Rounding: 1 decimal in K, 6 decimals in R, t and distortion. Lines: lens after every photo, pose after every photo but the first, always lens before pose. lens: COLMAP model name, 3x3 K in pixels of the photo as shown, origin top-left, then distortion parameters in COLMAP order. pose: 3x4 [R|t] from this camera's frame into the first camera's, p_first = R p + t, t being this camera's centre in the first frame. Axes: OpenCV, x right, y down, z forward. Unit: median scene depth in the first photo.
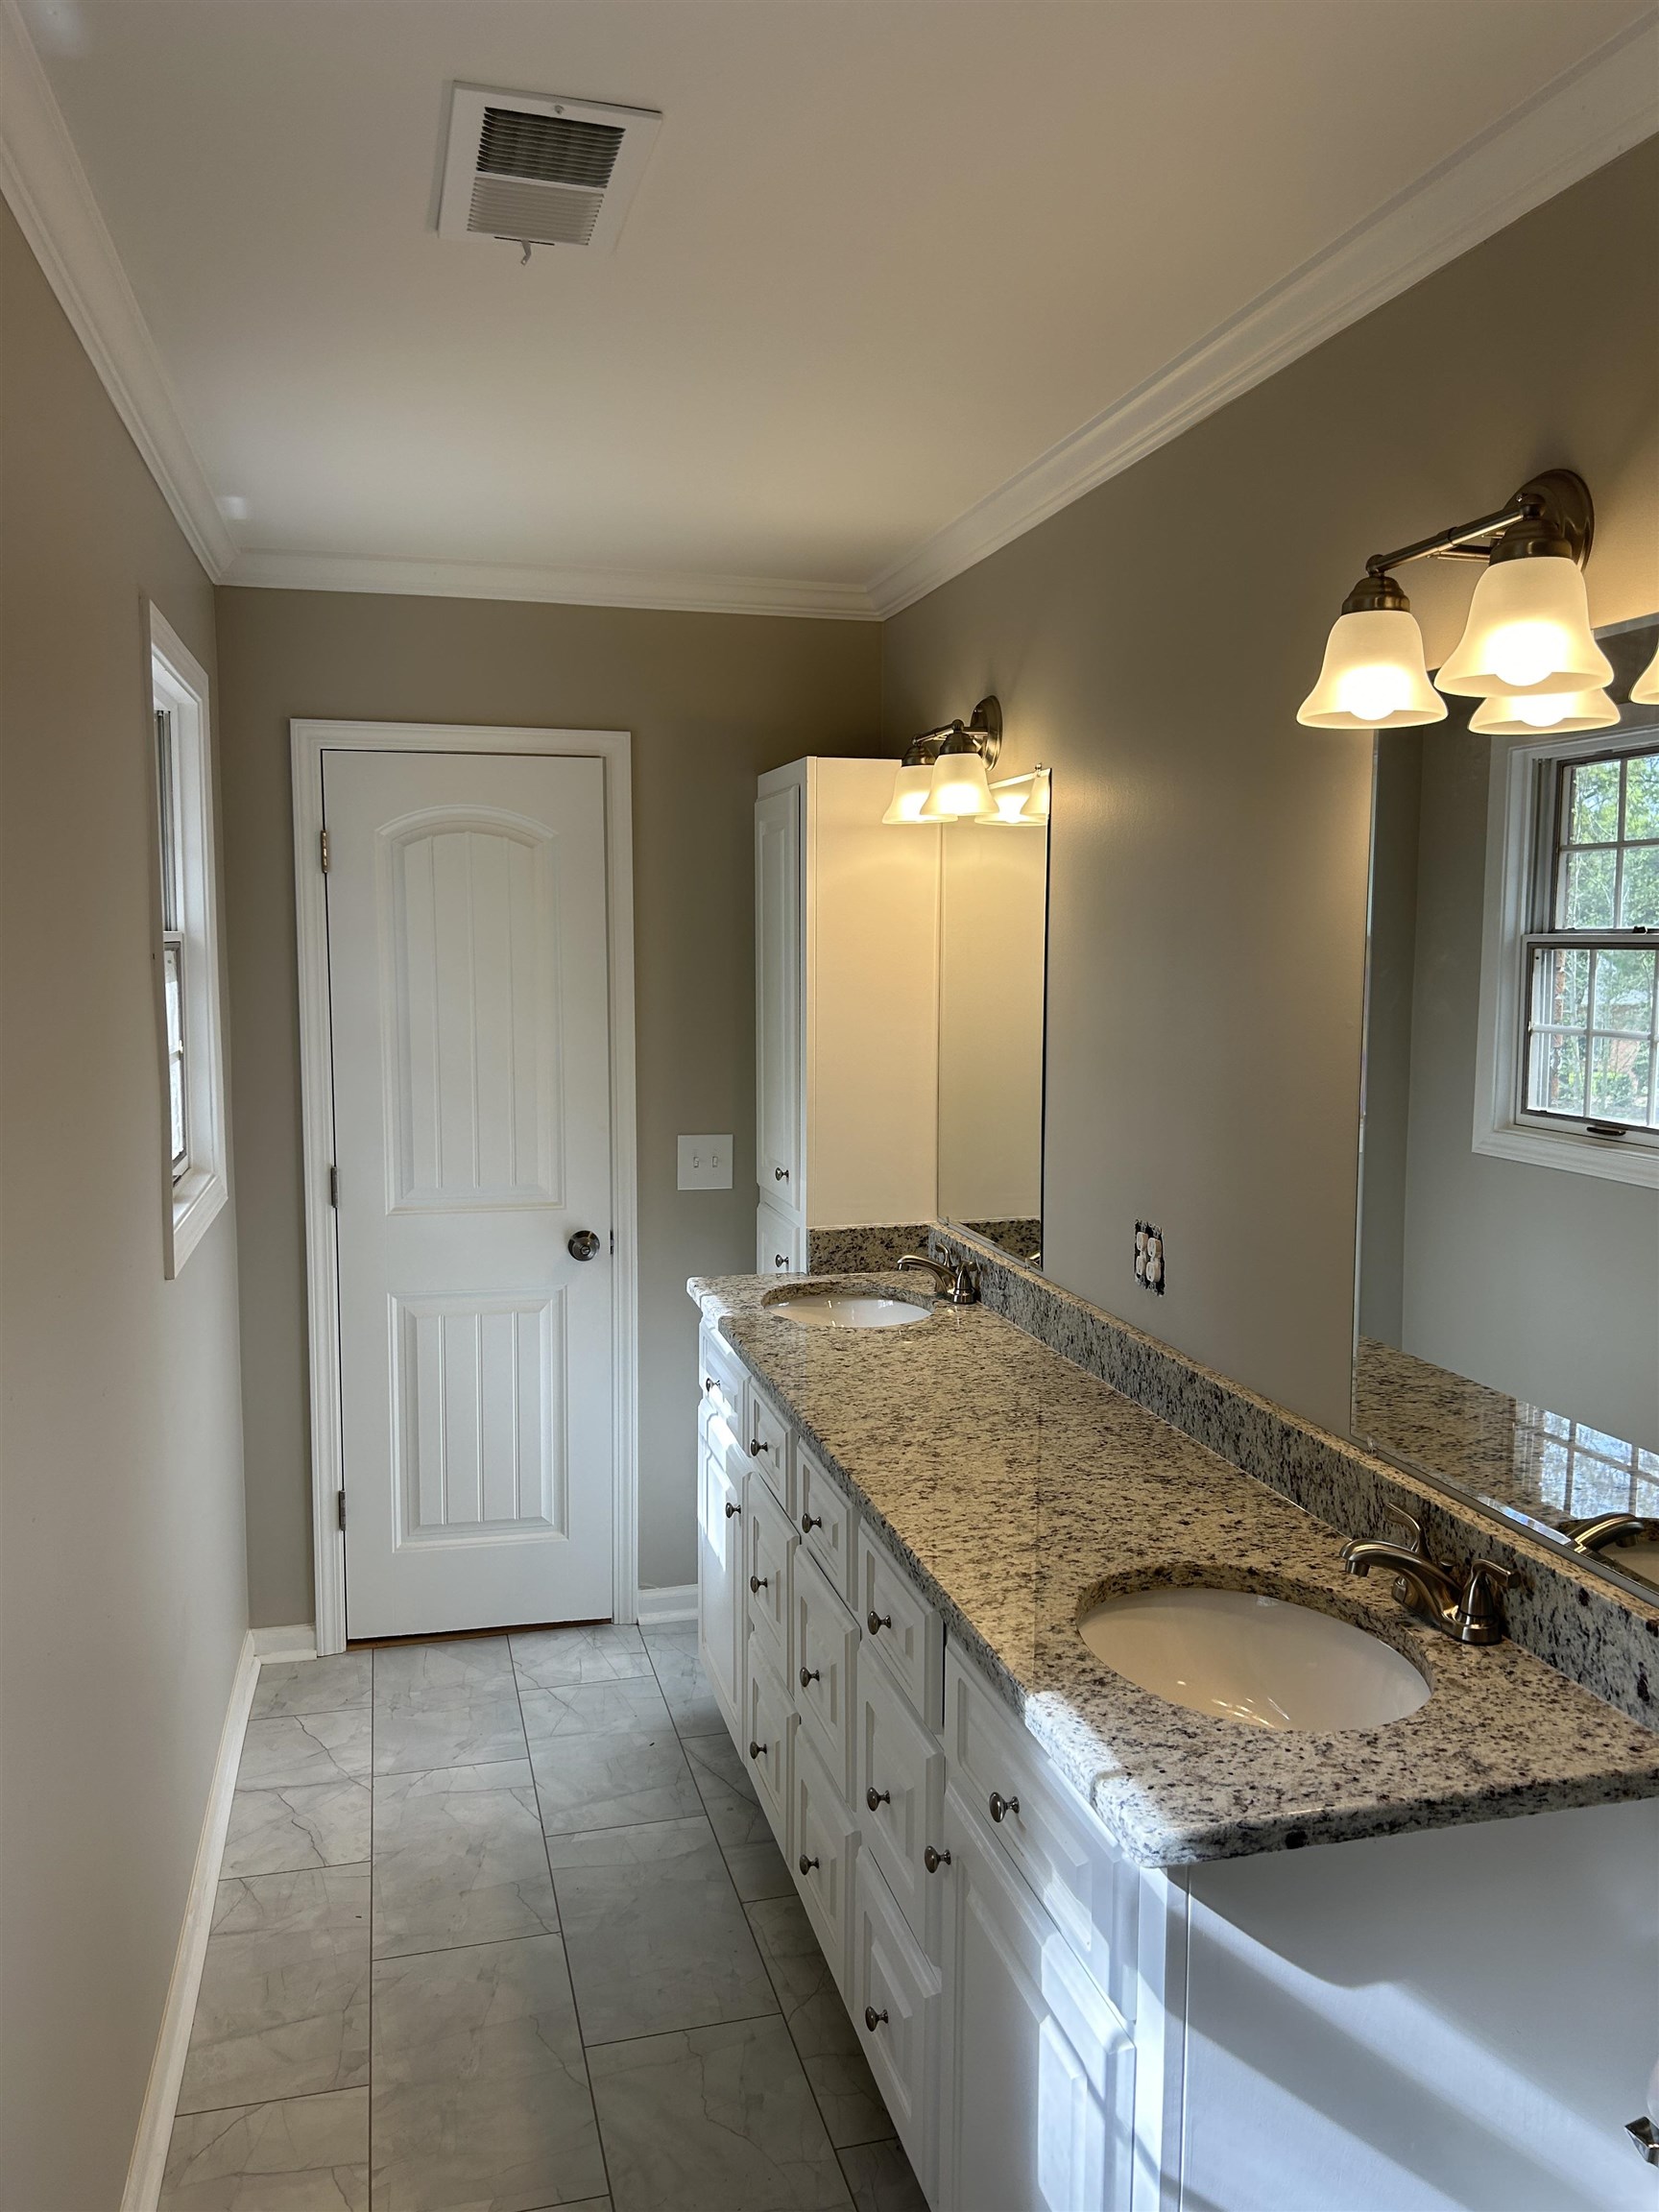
lens RADIAL K [[1668.5, 0, 831.9], [0, 1668.5, 1093.8], [0, 0, 1]] dist [0.028938, -0.012606]
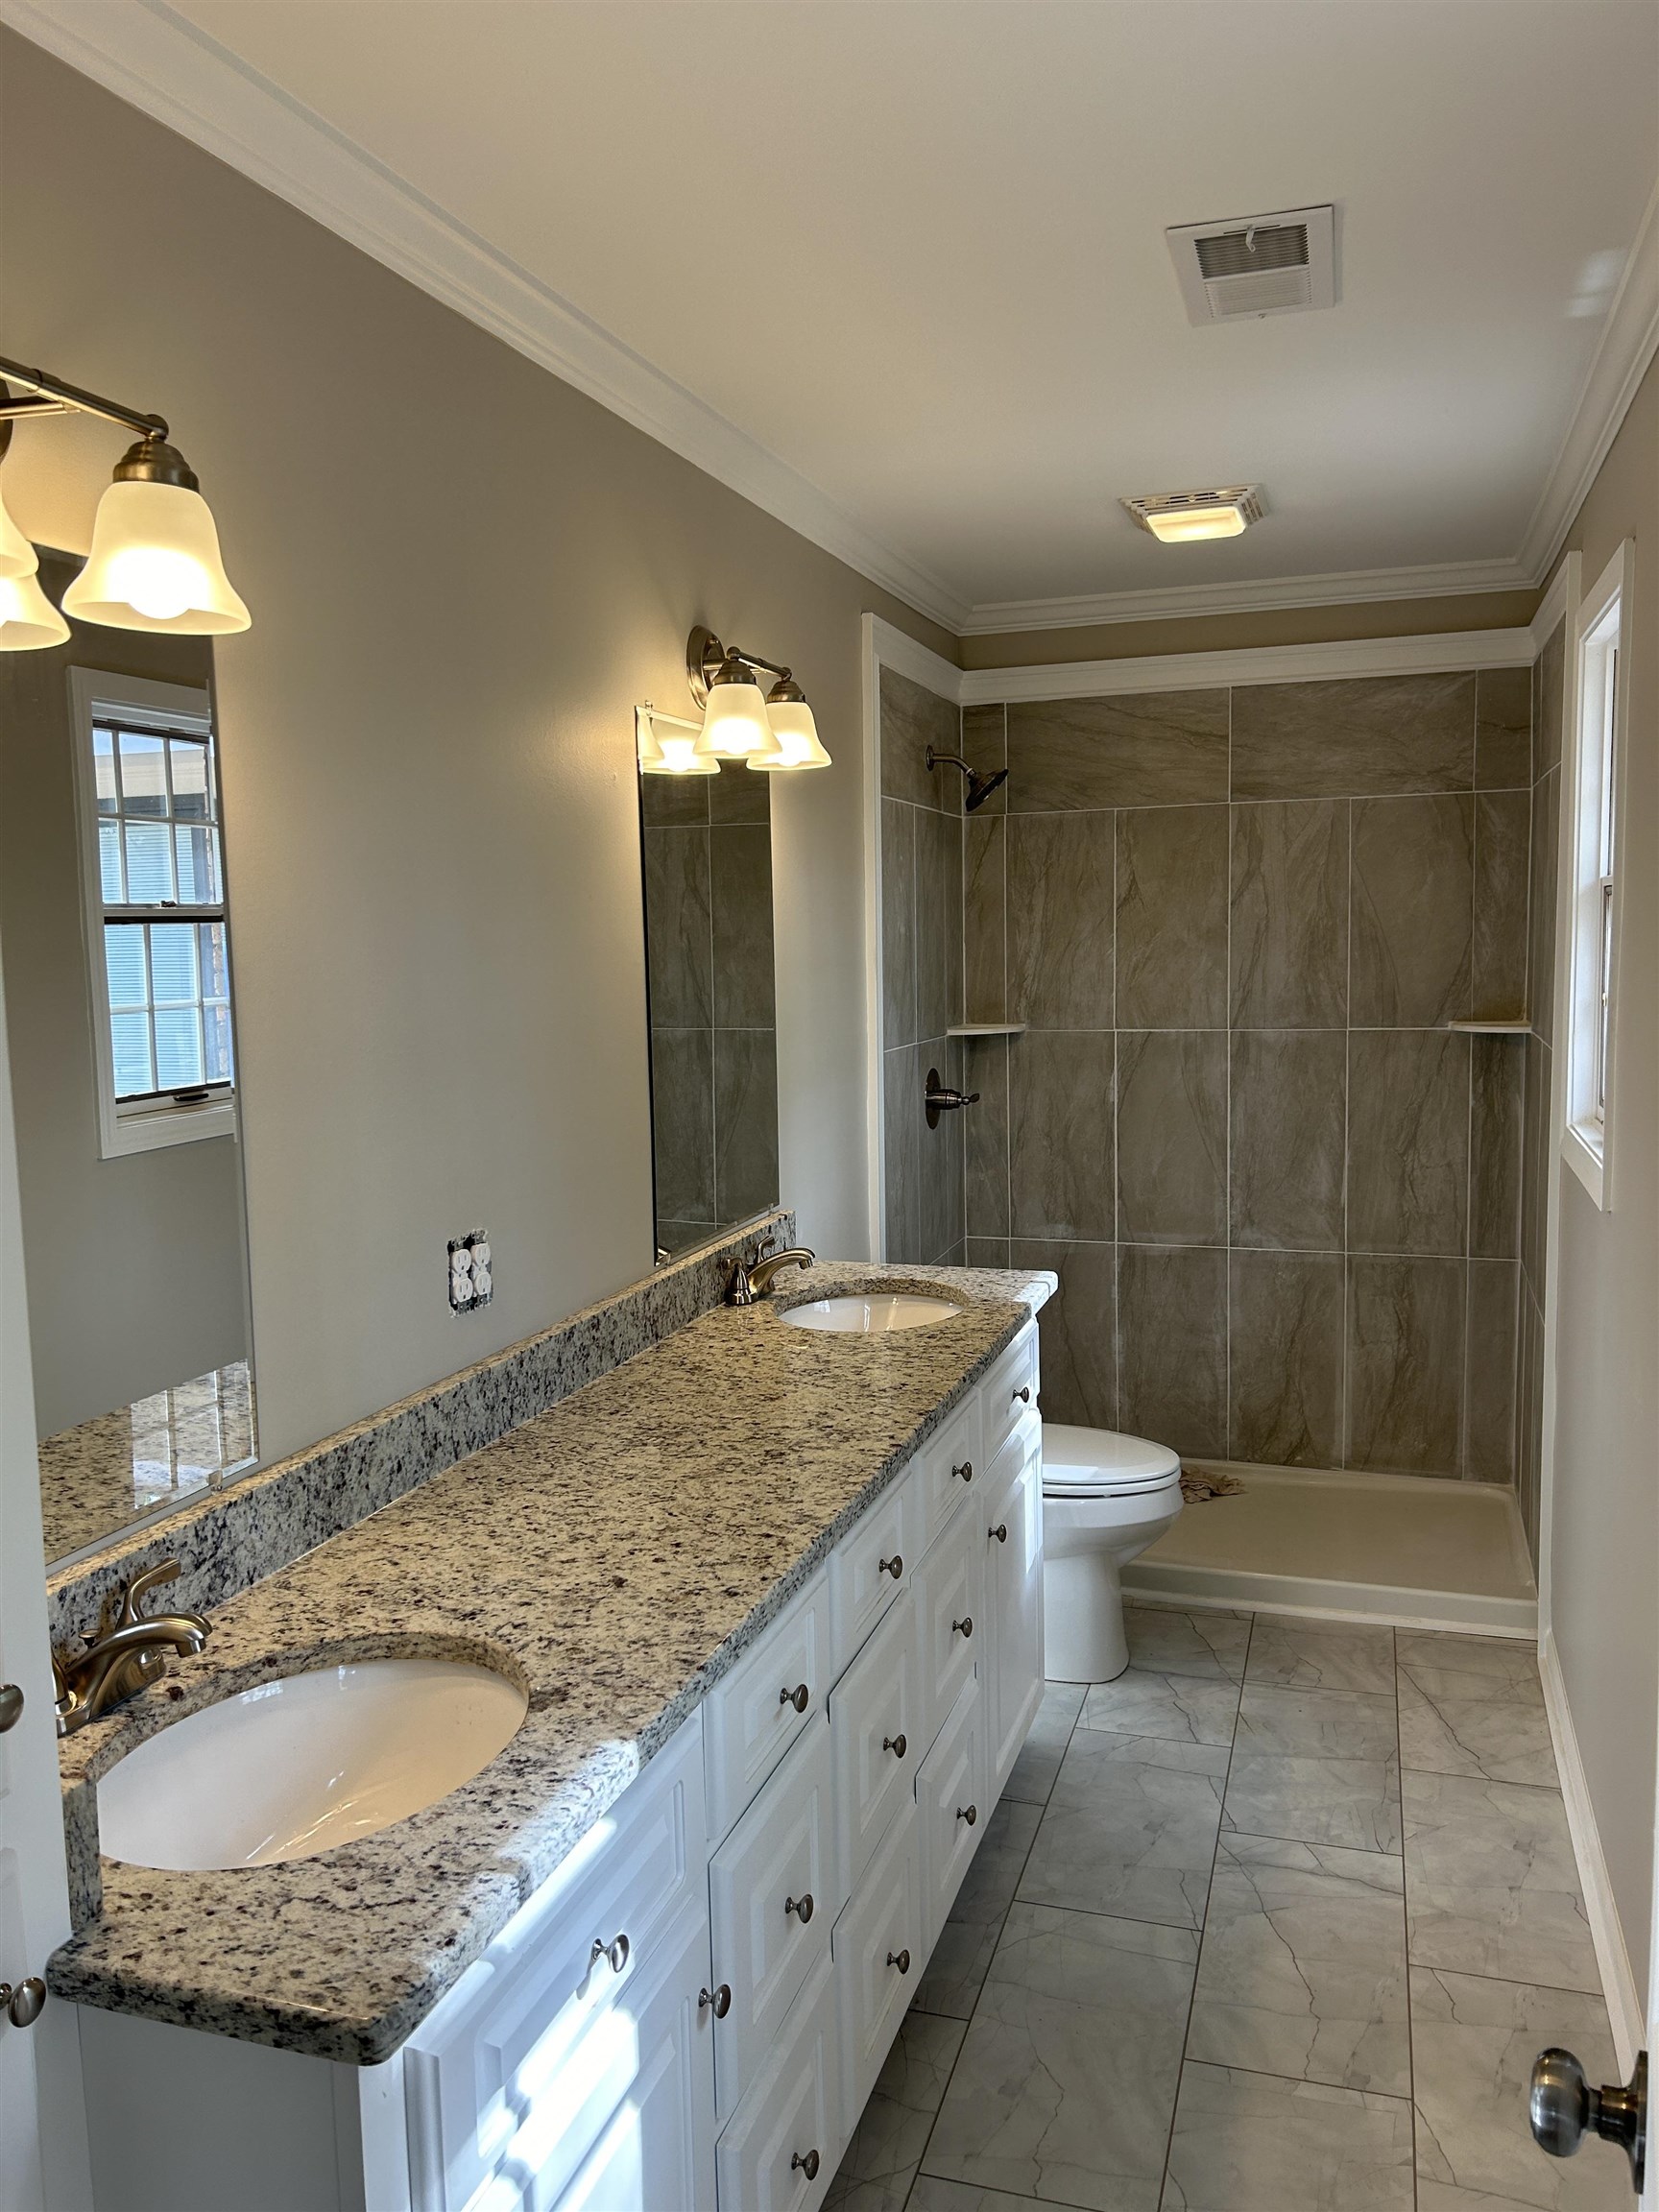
lens RADIAL K [[1668.5, 0, 834.5], [0, 1668.5, 1118.5], [0, 0, 1]] dist [0.028938, -0.012606]
pose [[-0.846537, -0.047981, 0.530163, -0.439127], [0.068110, 0.977981, 0.197265, -0.141935], [-0.527954, 0.203101, -0.824630, 1.702814]]
